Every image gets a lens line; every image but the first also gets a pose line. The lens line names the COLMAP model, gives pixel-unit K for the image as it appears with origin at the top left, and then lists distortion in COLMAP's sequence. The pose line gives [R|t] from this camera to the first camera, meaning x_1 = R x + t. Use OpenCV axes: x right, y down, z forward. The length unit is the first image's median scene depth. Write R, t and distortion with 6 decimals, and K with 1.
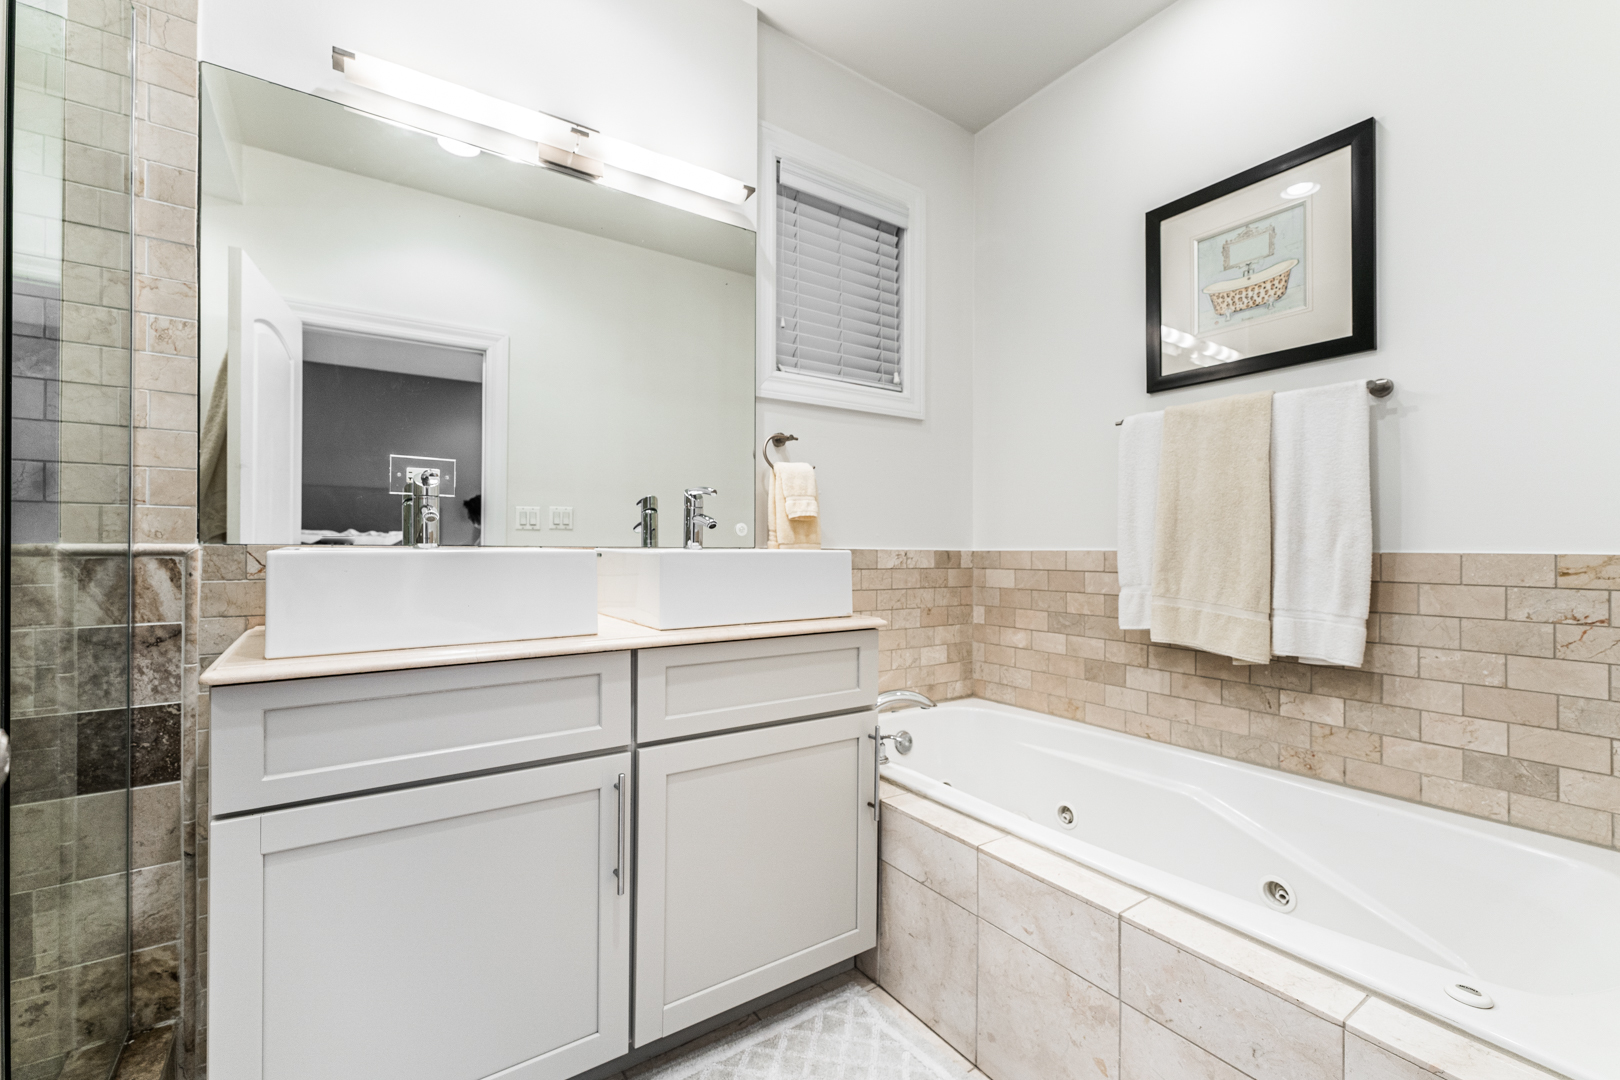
lens RADIAL K [[663.2, 0, 803.9], [0, 663.2, 548.0], [0, 0, 1]] dist [-0.000391, -0.000284]
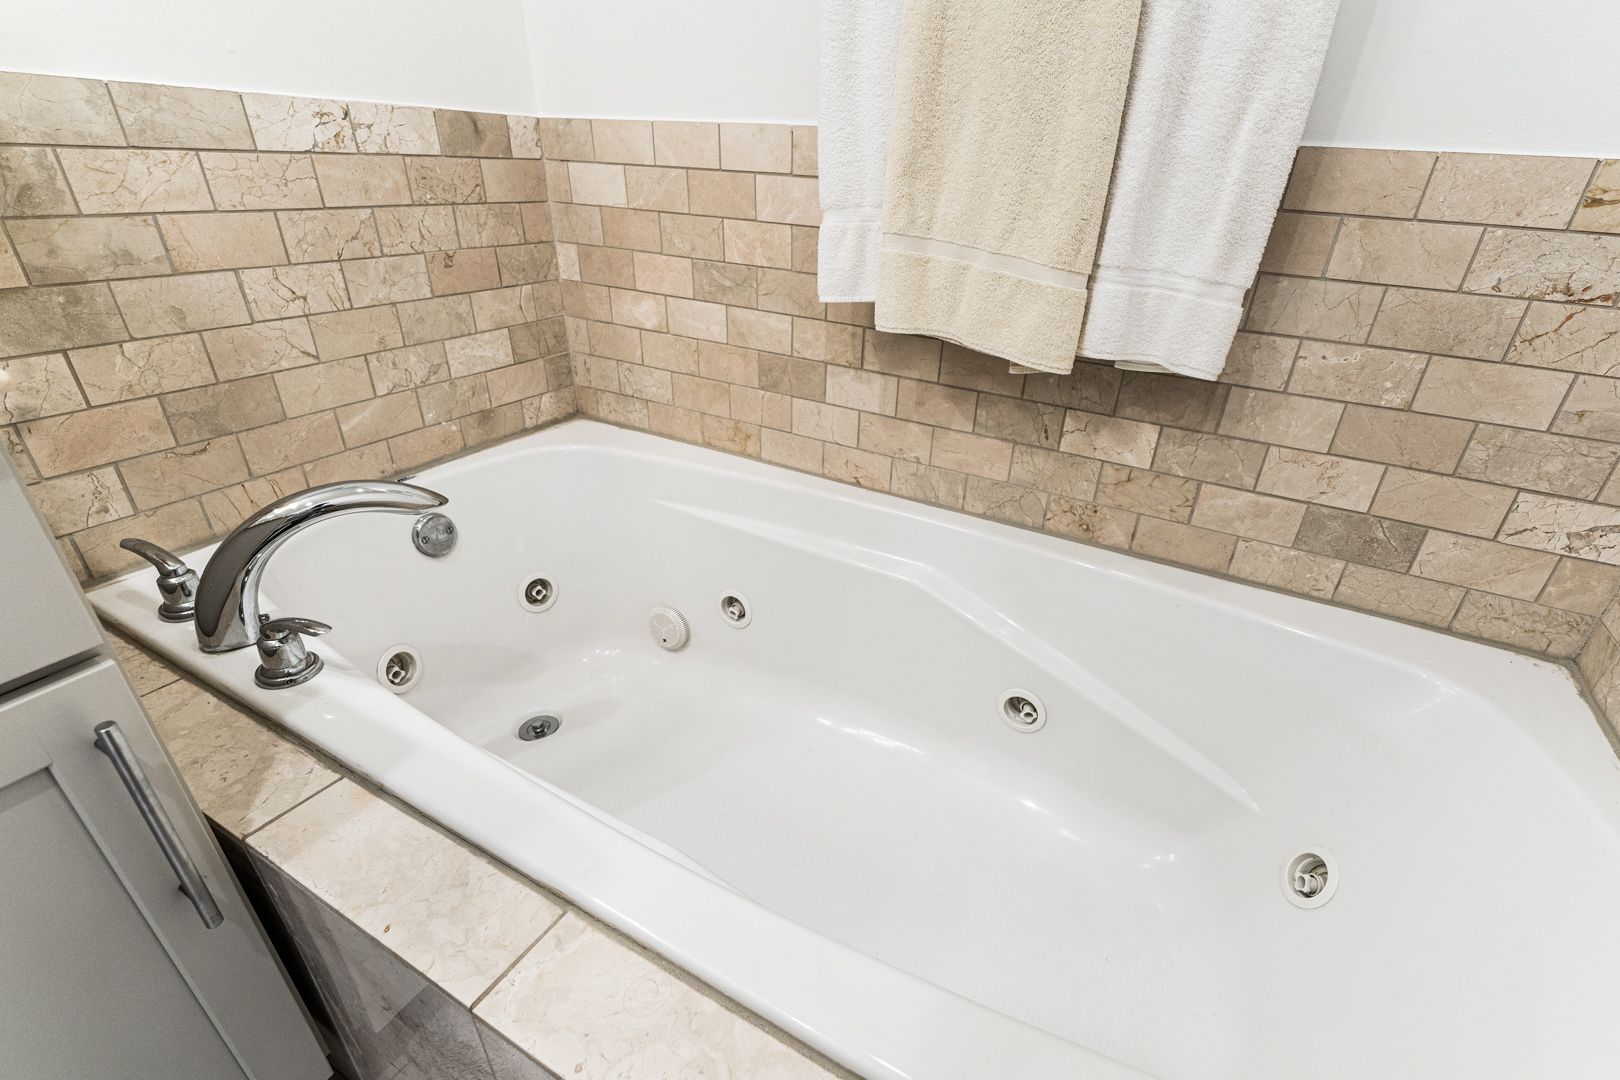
lens RADIAL K [[727.1, 0, 850.5], [0, 727.1, 543.5], [0, 0, 1]] dist [0.000223, -0.000518]
pose [[0.879059, -0.193237, 0.435792, 0.215061], [-0.042951, 0.878337, 0.476108, 0.018458], [-0.474774, -0.437245, 0.763811, 0.473626]]
